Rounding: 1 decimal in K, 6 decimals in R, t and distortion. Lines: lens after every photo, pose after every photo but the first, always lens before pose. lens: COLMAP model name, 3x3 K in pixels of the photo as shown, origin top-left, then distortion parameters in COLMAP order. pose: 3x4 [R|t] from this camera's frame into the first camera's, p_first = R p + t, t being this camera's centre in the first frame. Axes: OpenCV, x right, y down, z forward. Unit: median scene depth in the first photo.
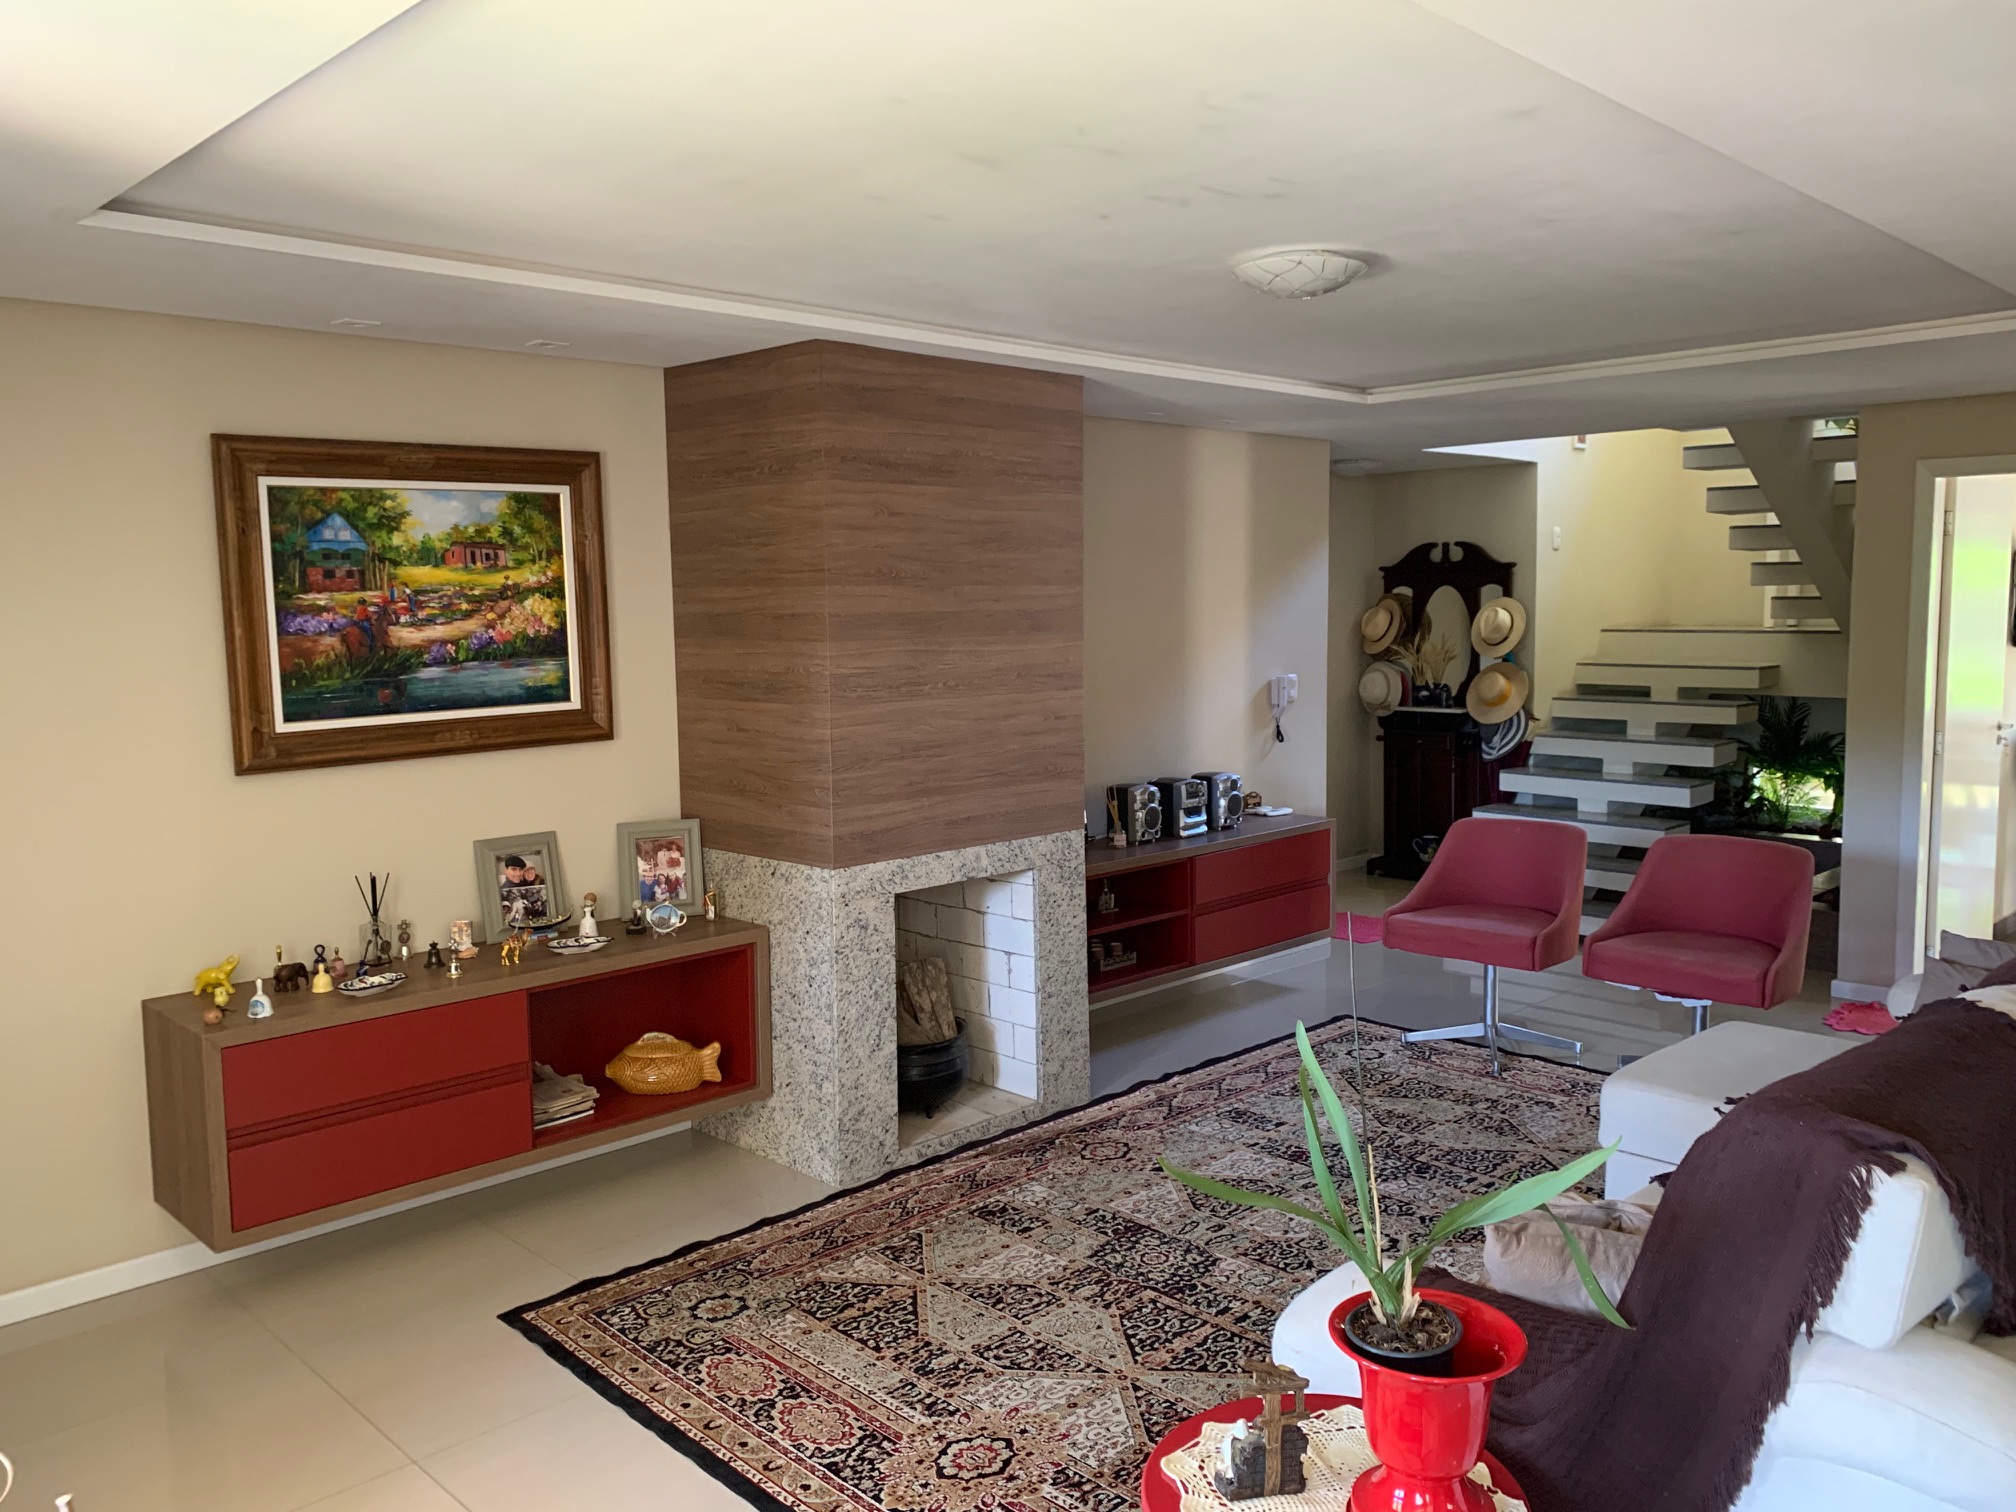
lens RADIAL K [[1549.1, 0, 1031.7], [0, 1549.1, 754.6], [0, 0, 1]] dist [0.170870, -0.301367]
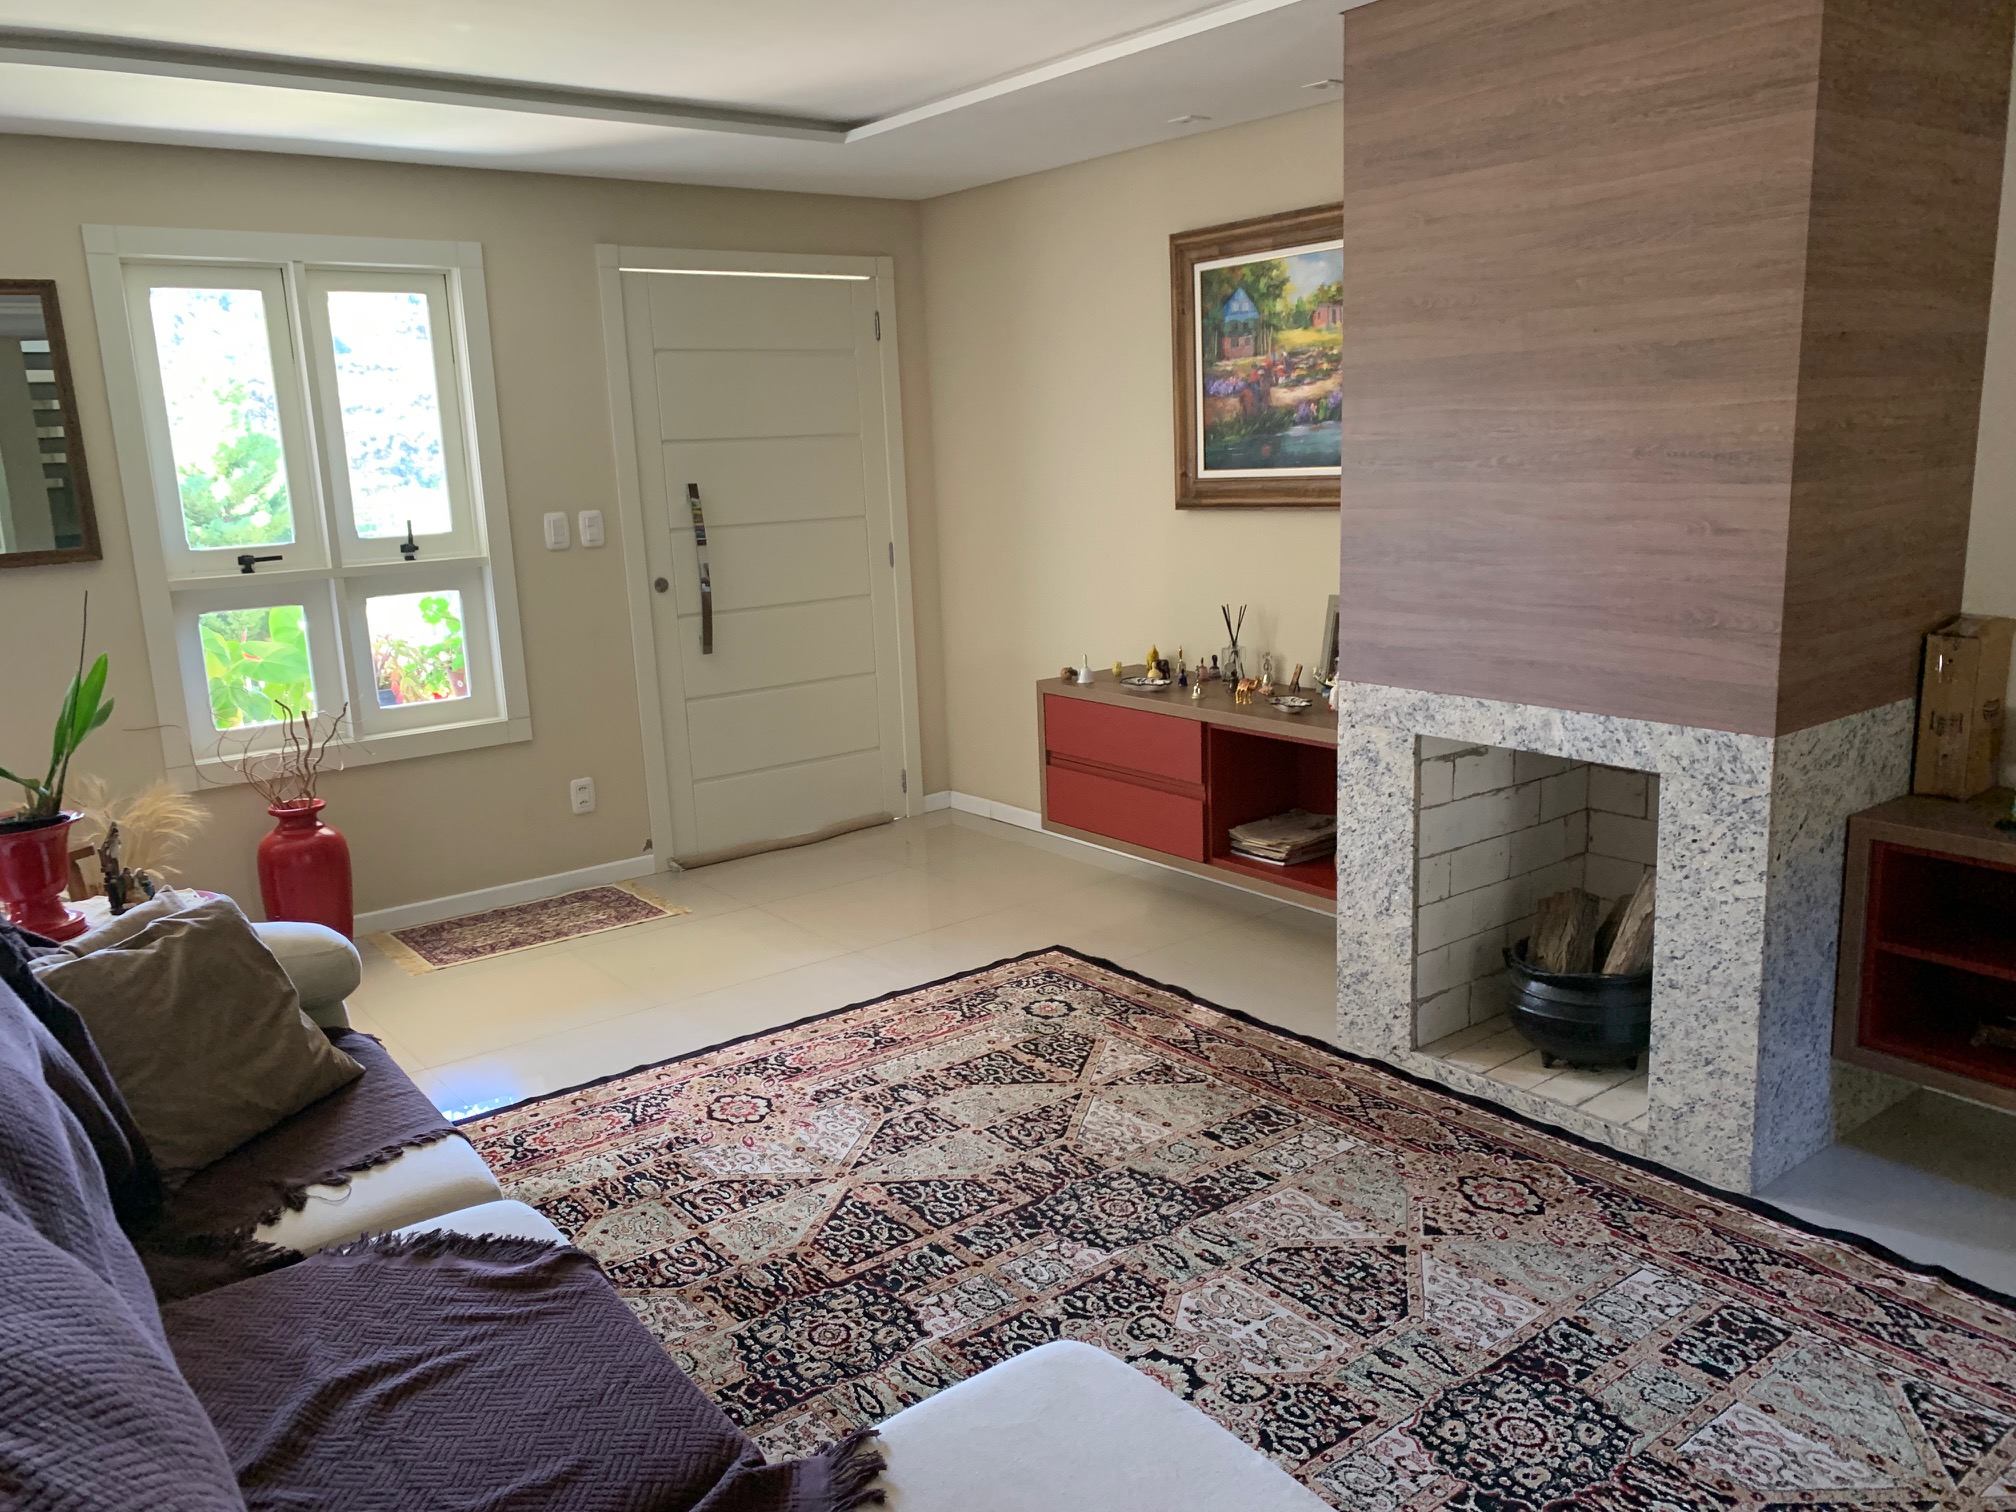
lens RADIAL K [[1549.1, 0, 1031.7], [0, 1549.1, 754.6], [0, 0, 1]] dist [0.170870, -0.301367]
pose [[-0.107282, 0.222315, -0.969054, 0.751481], [-0.066700, 0.970874, 0.230117, -0.072952], [0.991989, 0.089323, -0.089328, 0.955188]]
